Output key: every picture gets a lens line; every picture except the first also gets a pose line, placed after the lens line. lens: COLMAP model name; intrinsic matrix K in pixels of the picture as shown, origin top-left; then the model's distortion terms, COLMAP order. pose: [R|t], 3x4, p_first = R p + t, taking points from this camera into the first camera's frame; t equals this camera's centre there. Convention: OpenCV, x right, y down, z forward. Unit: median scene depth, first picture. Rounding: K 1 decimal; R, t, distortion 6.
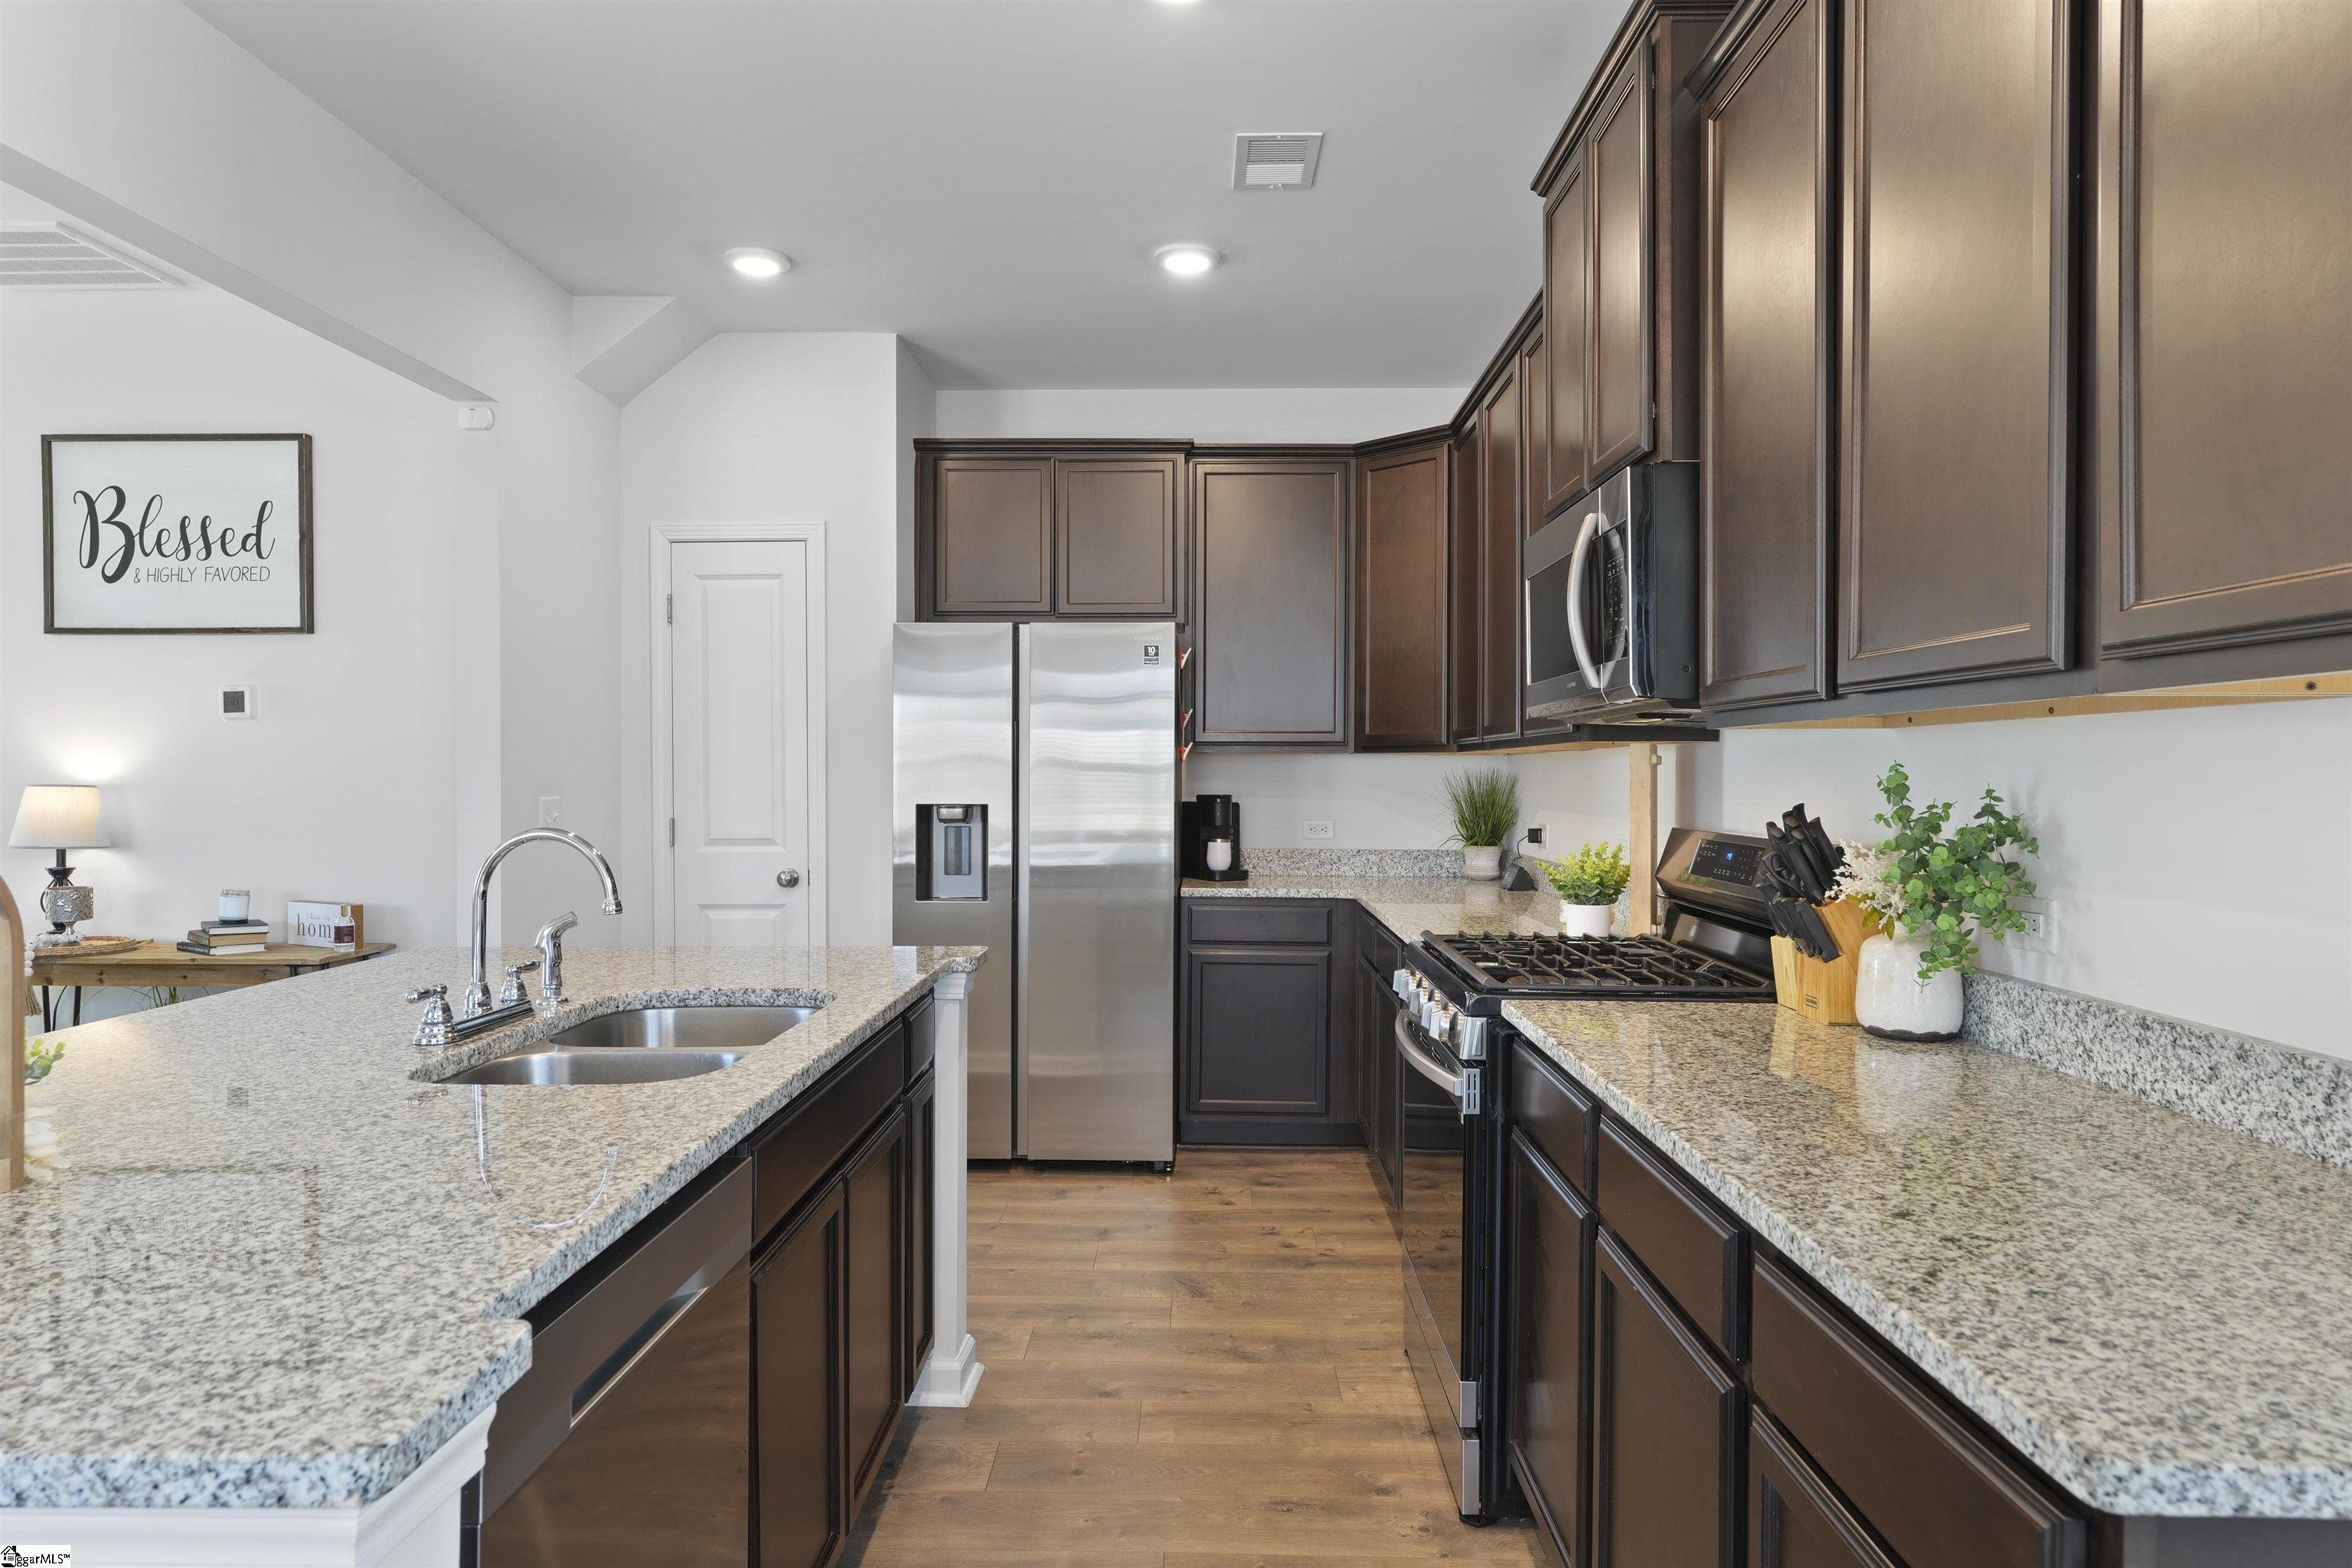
lens RADIAL K [[1424.3, 0, 1176.0], [0, 1424.3, 784.0], [0, 0, 1]] dist [0.005090, 0.000588]
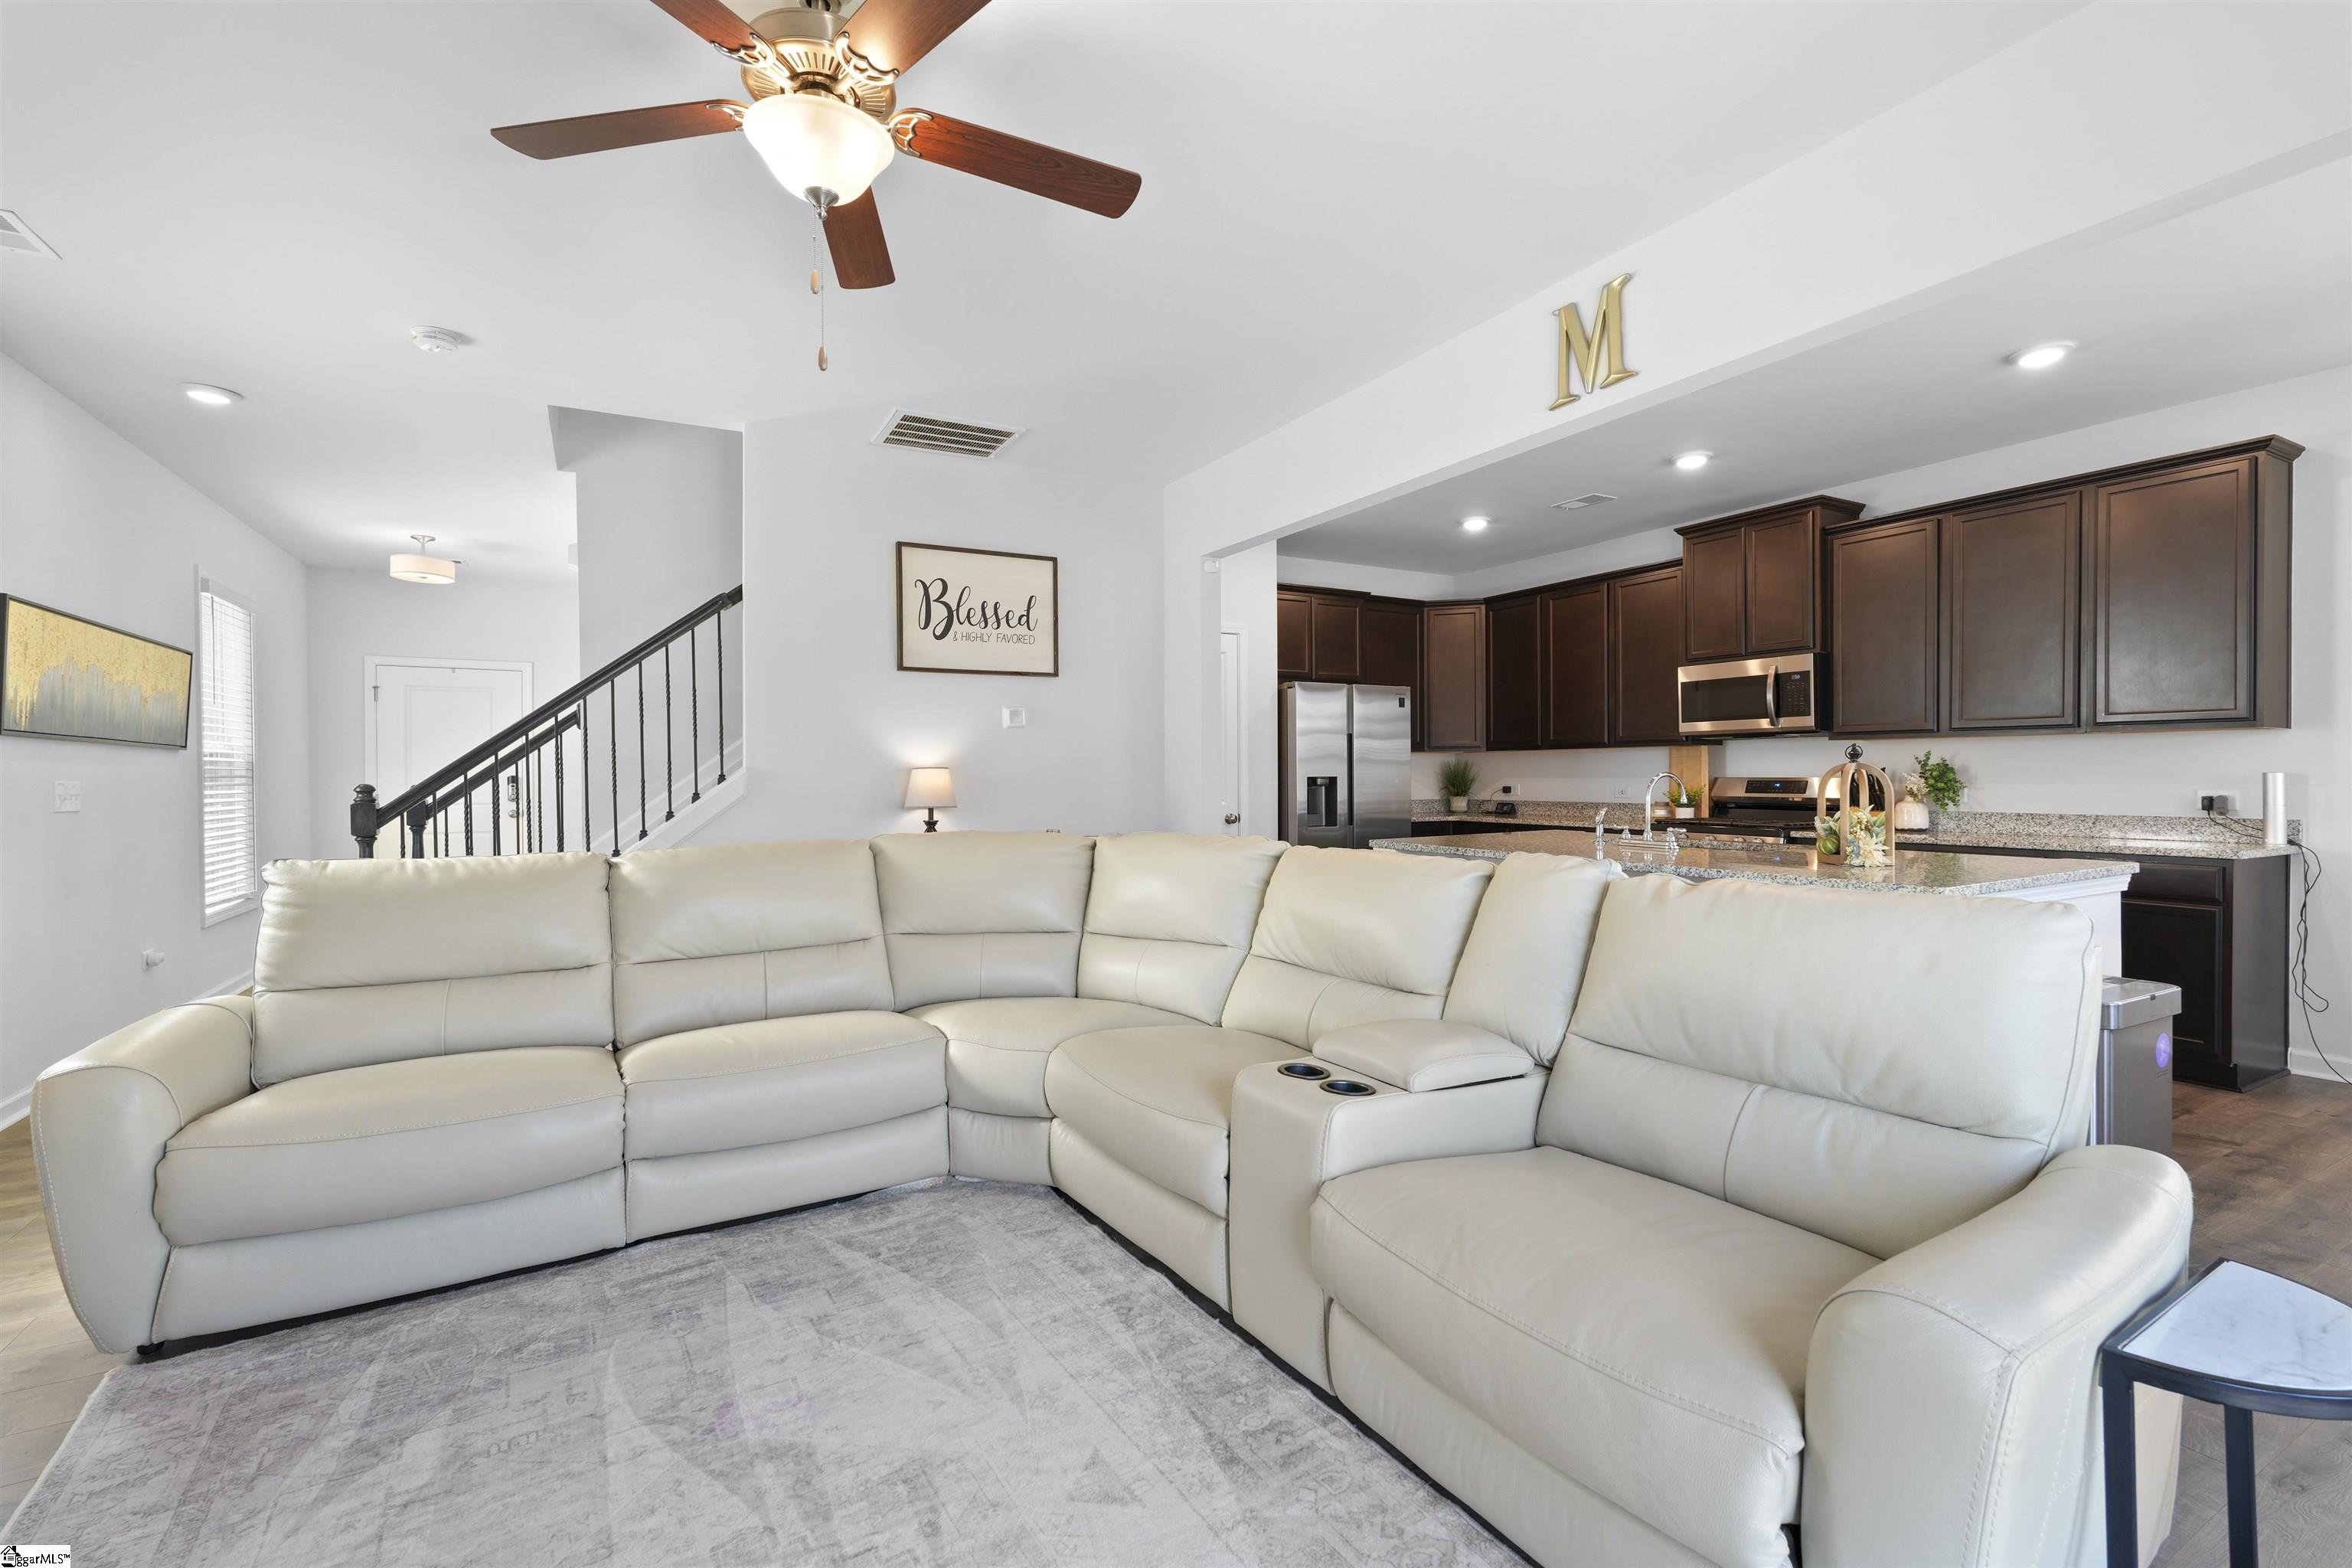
lens RADIAL K [[1030.8, 0, 1176.0], [0, 1030.8, 784.0], [0, 0, 1]] dist [0.003924, -0.000229]
pose [[0.861527, -0.012659, 0.507554, -1.100286], [0.011862, 0.999918, 0.004805, 0.015735], [-0.507573, 0.001881, 0.861607, -0.111067]]
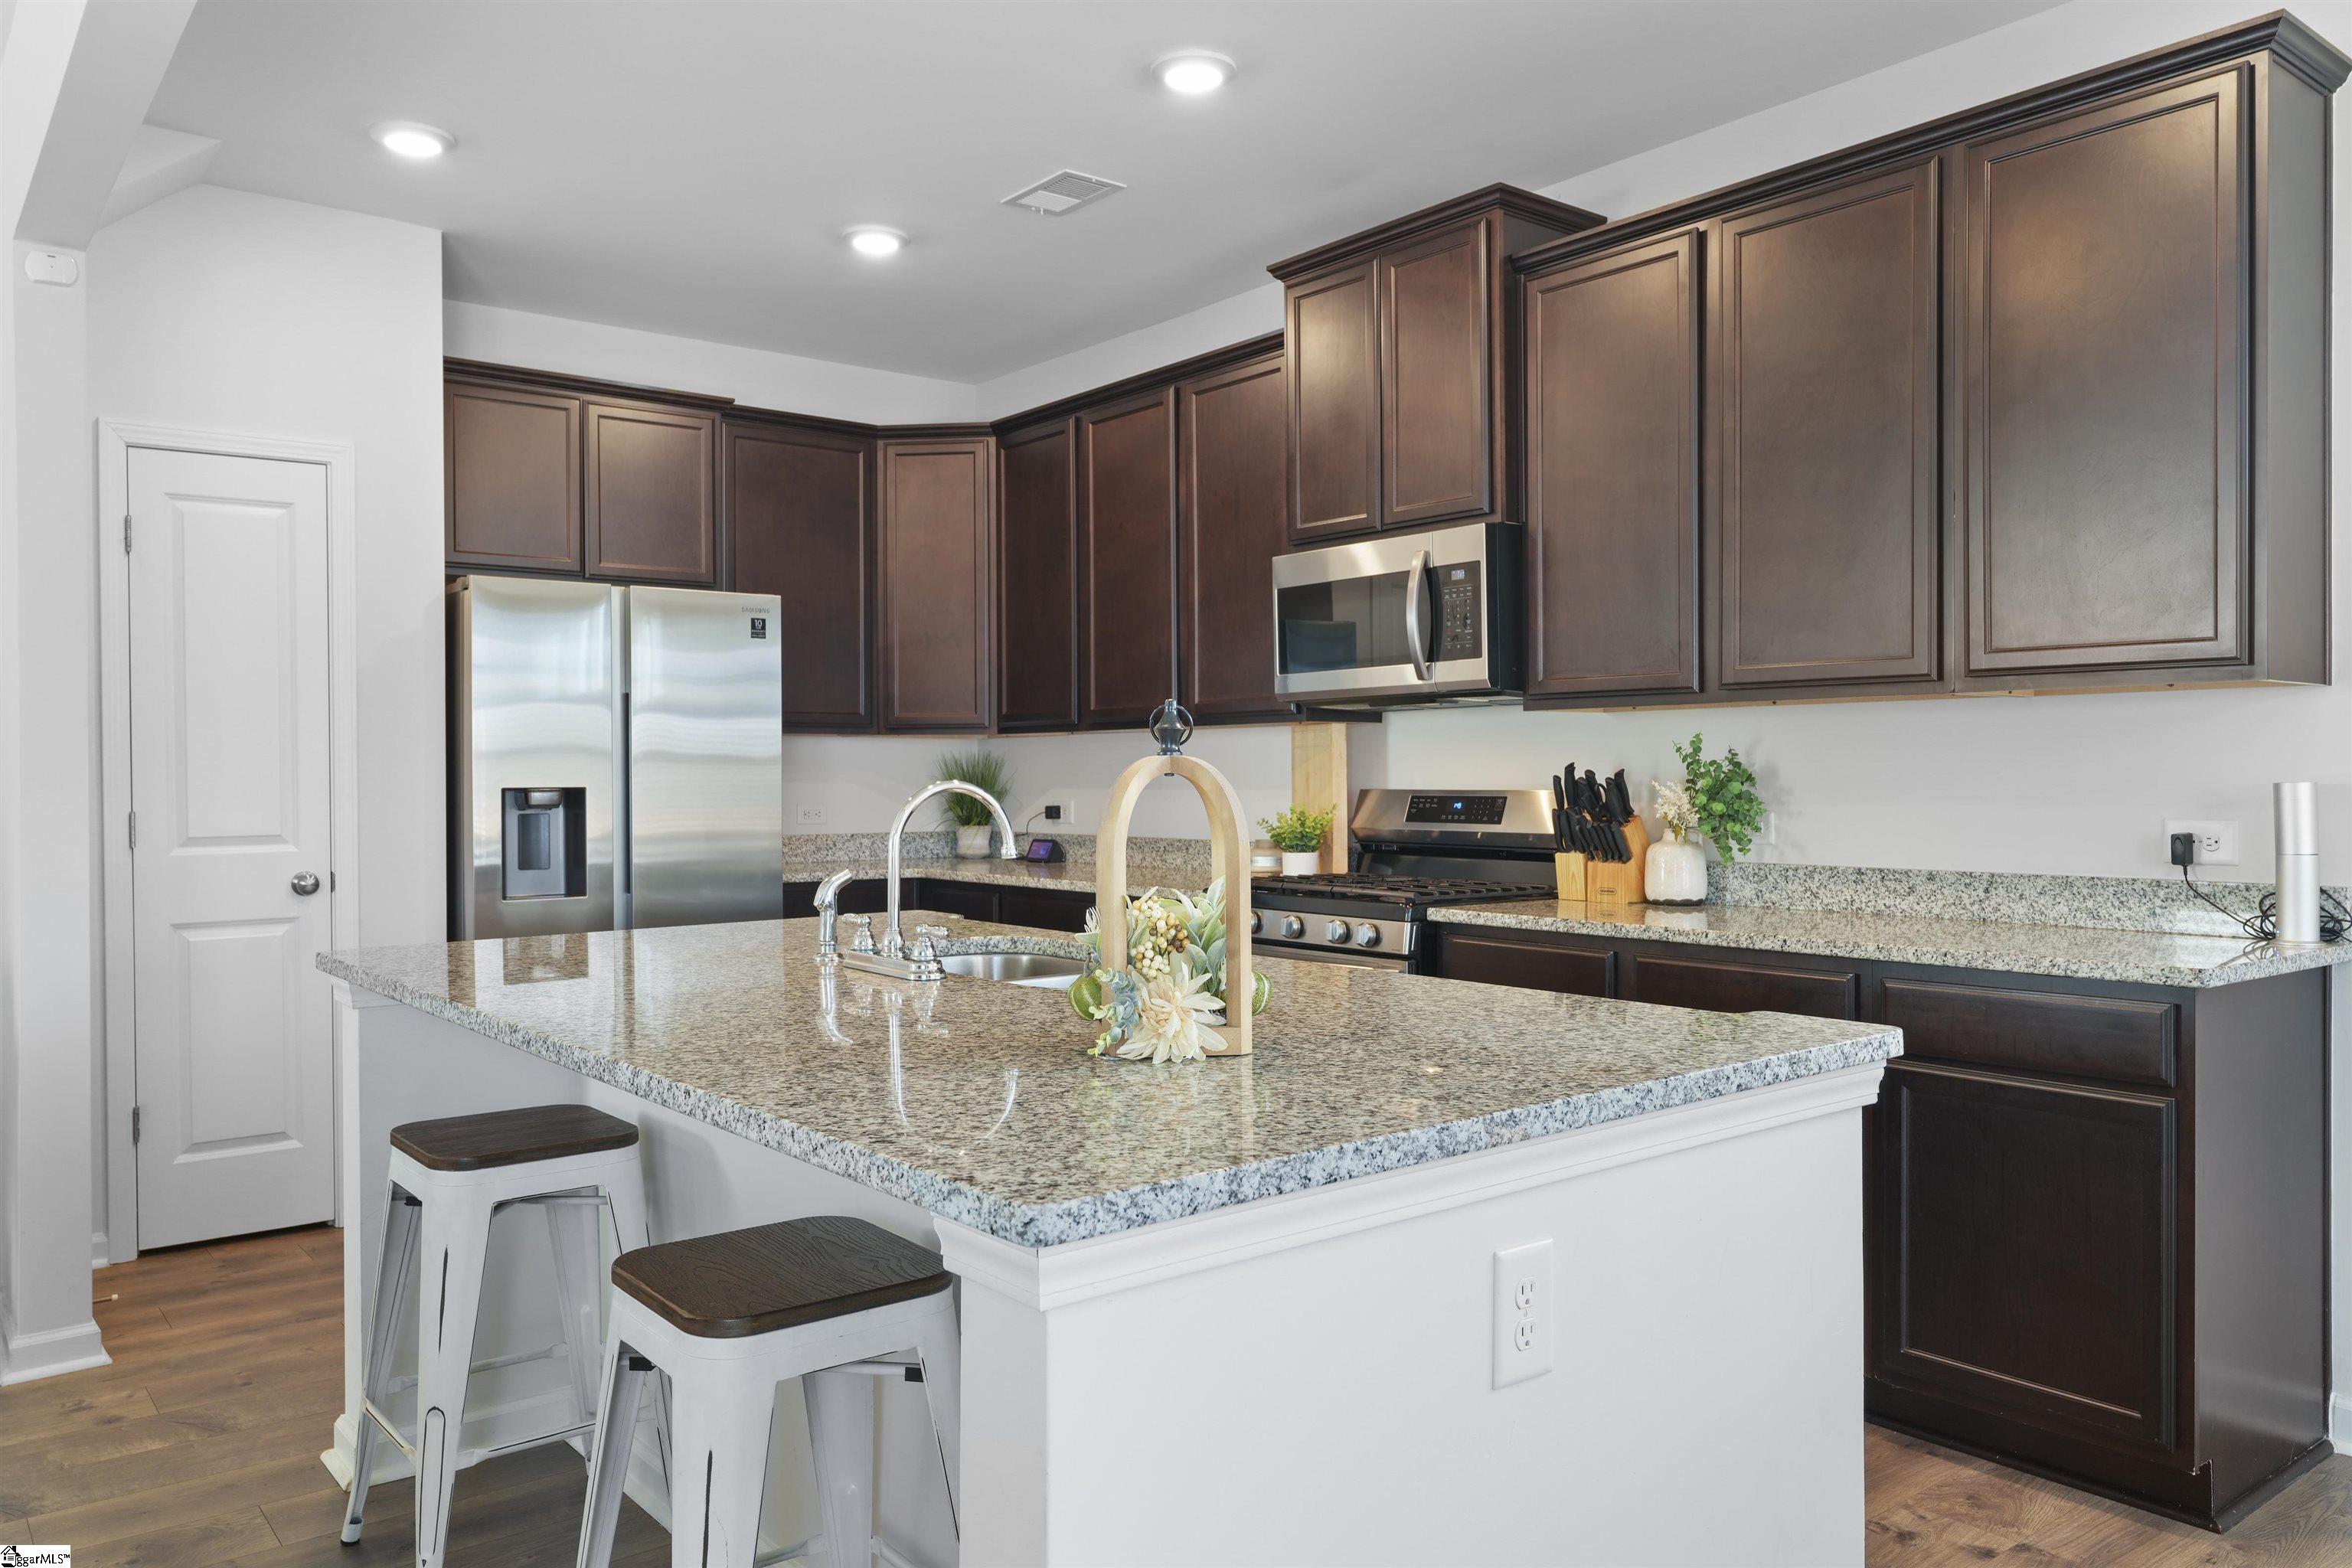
lens RADIAL K [[1676.1, 0, 1176.0], [0, 1676.1, 784.0], [0, 0, 1]] dist [0.002431, 0.004832]
pose [[0.768488, -0.009608, 0.639792, -0.548500], [0.011668, 0.999931, 0.001001, 0.016337], [-0.639758, 0.006695, 0.768547, -0.040731]]
